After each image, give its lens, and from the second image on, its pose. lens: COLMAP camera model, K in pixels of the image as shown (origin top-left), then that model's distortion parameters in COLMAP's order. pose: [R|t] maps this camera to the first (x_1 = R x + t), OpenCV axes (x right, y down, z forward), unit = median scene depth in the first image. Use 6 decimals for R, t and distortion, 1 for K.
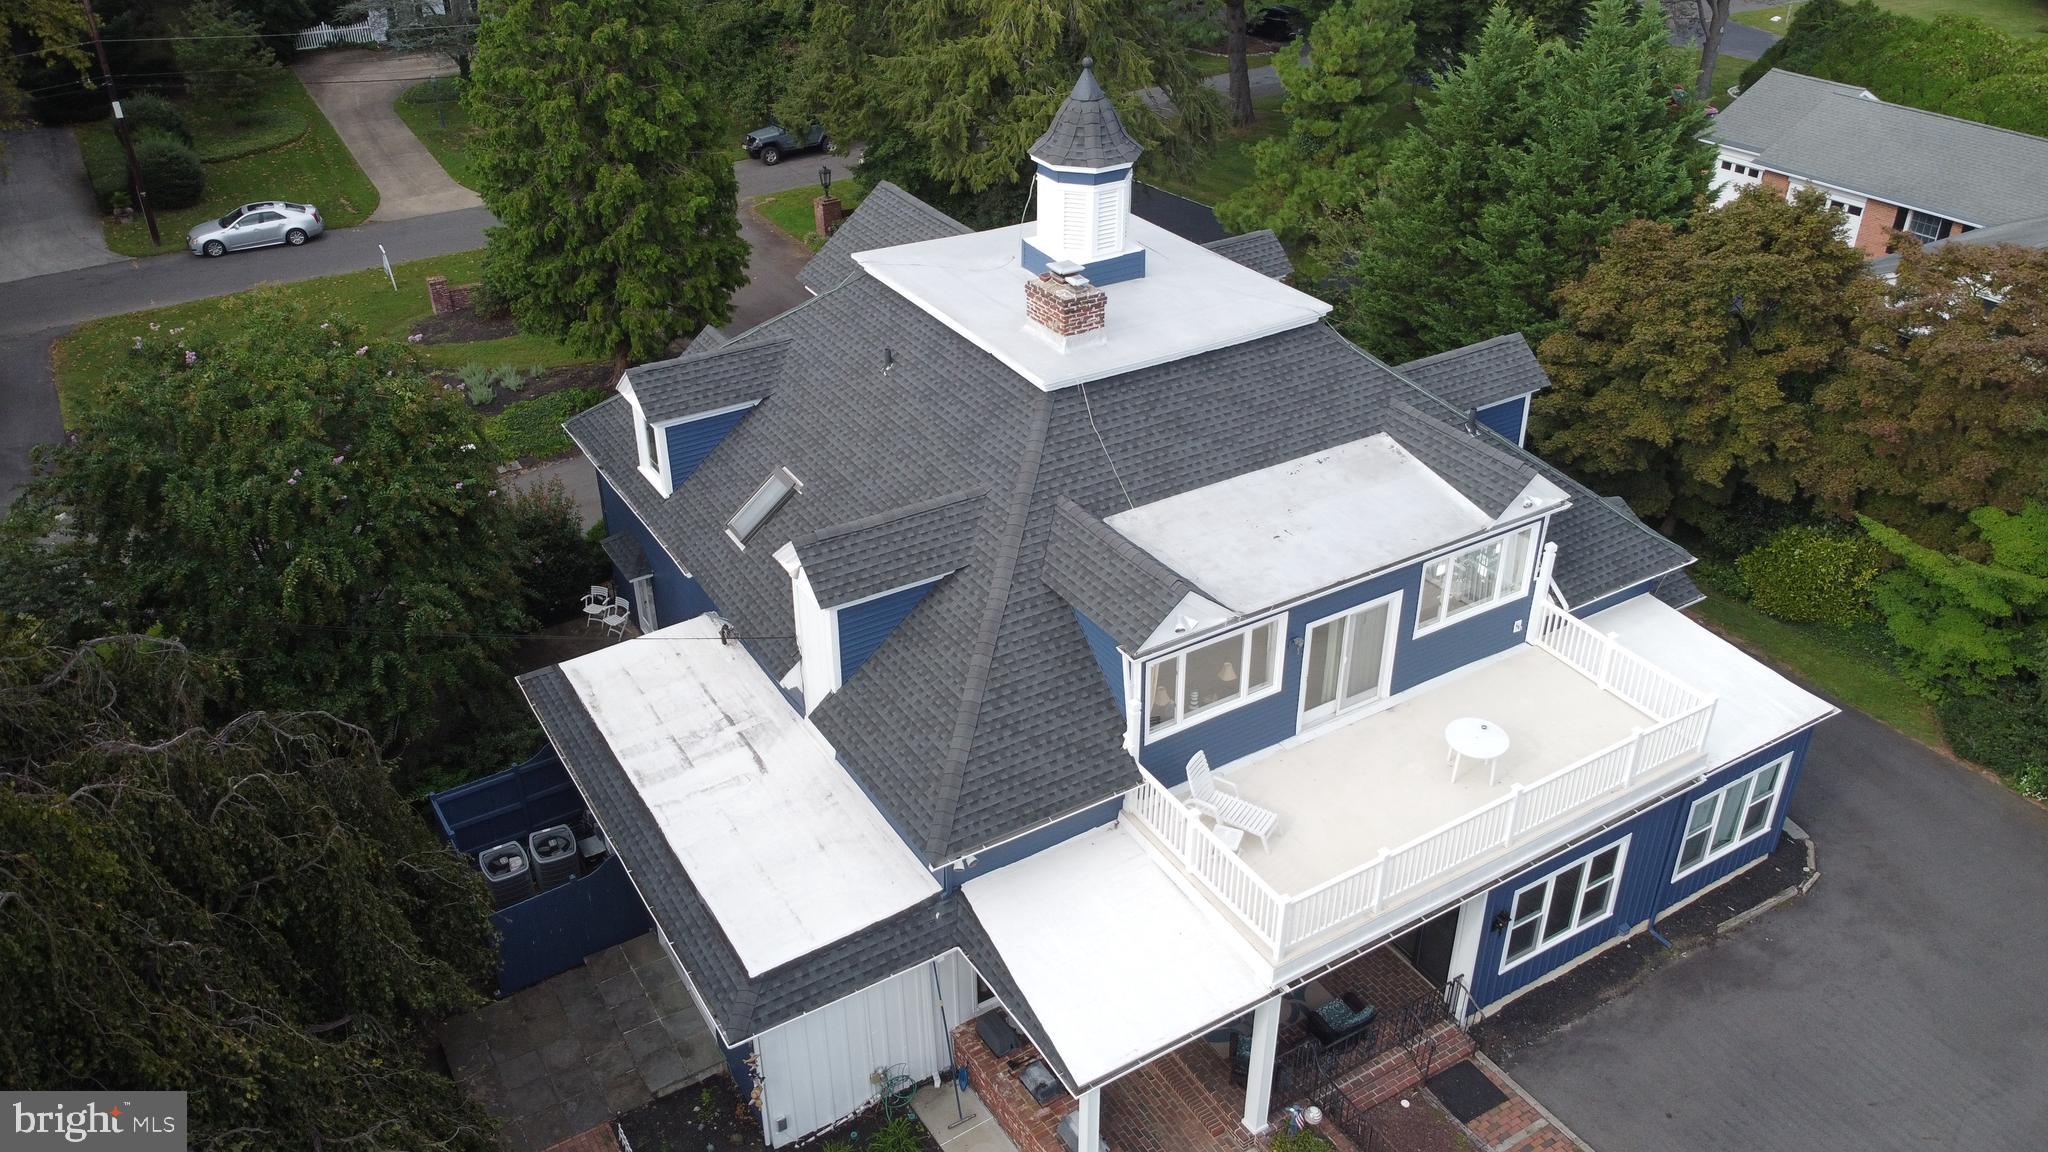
lens RADIAL K [[1544.0, 0, 1024.0], [0, 1544.0, 576.0], [0, 0, 1]] dist [0.001289, -0.000291]
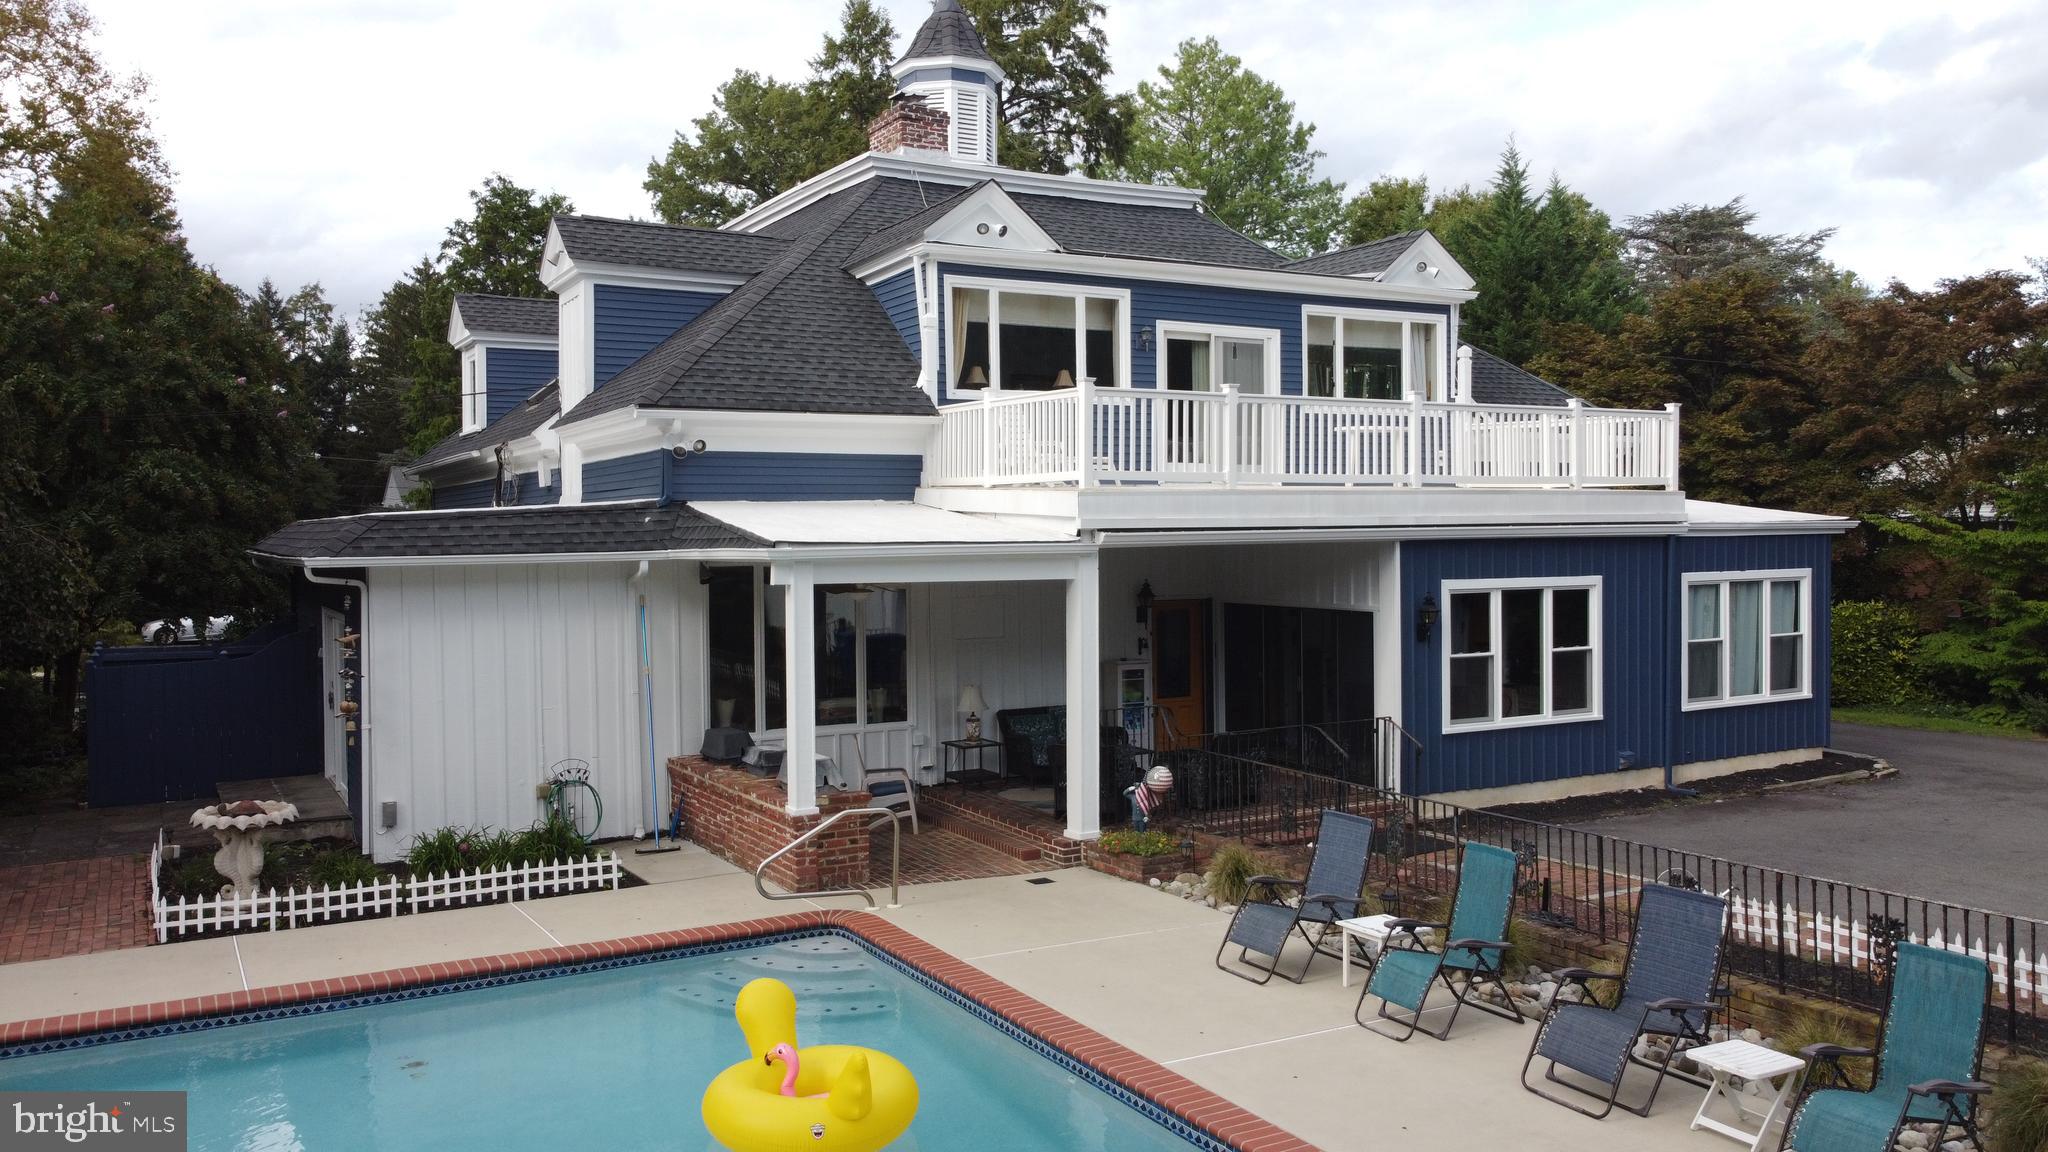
lens RADIAL K [[1544.0, 0, 1024.0], [0, 1544.0, 576.0], [0, 0, 1]] dist [0.001289, -0.000291]
pose [[0.999304, 0.000860, -0.037287, 0.137146], [-0.018960, 0.872629, -0.488015, 0.538323], [0.032118, 0.488382, 0.872038, 0.325816]]
